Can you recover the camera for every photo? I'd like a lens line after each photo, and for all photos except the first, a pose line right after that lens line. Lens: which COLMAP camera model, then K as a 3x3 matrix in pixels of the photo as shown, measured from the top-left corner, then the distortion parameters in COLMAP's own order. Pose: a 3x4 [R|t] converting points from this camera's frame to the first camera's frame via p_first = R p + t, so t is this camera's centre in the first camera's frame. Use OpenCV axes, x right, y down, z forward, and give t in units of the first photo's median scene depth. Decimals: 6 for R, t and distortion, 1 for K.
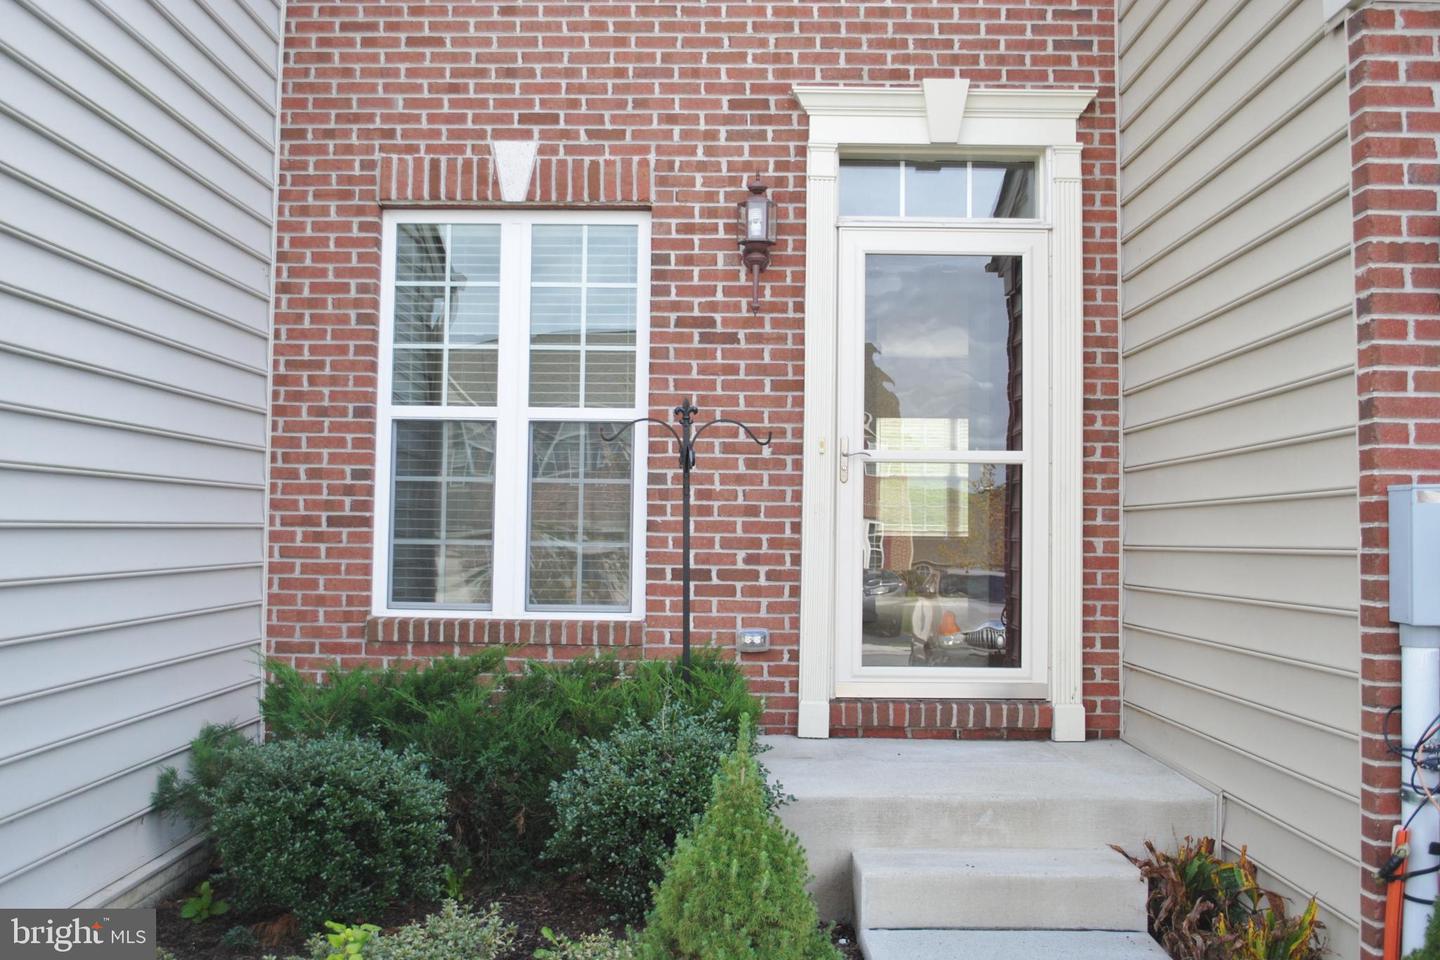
lens RADIAL K [[1499.5, 0, 718.9], [0, 1499.5, 454.1], [0, 0, 1]] dist [-0.020777, -0.019495]
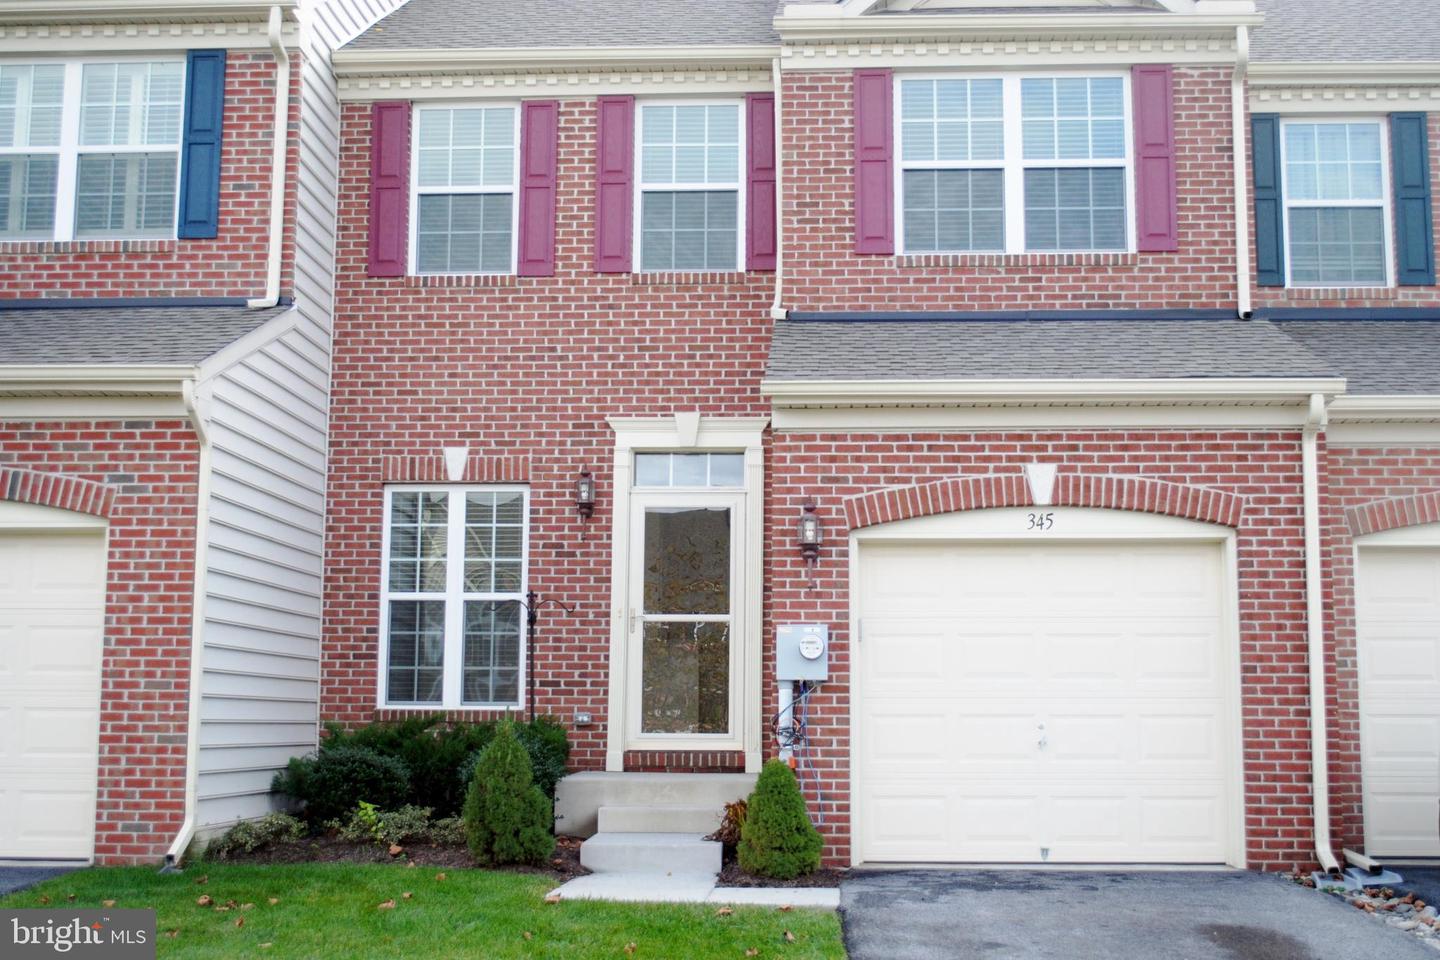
lens RADIAL K [[1864.8, 0, 720.0], [0, 1864.8, 480.0], [0, 0, 1]] dist [0.016308, -0.006488]
pose [[0.998987, -0.011335, -0.043538, 0.285858], [0.007860, 0.996830, -0.079168, 0.013900], [0.044297, 0.078745, 0.995910, -1.257747]]
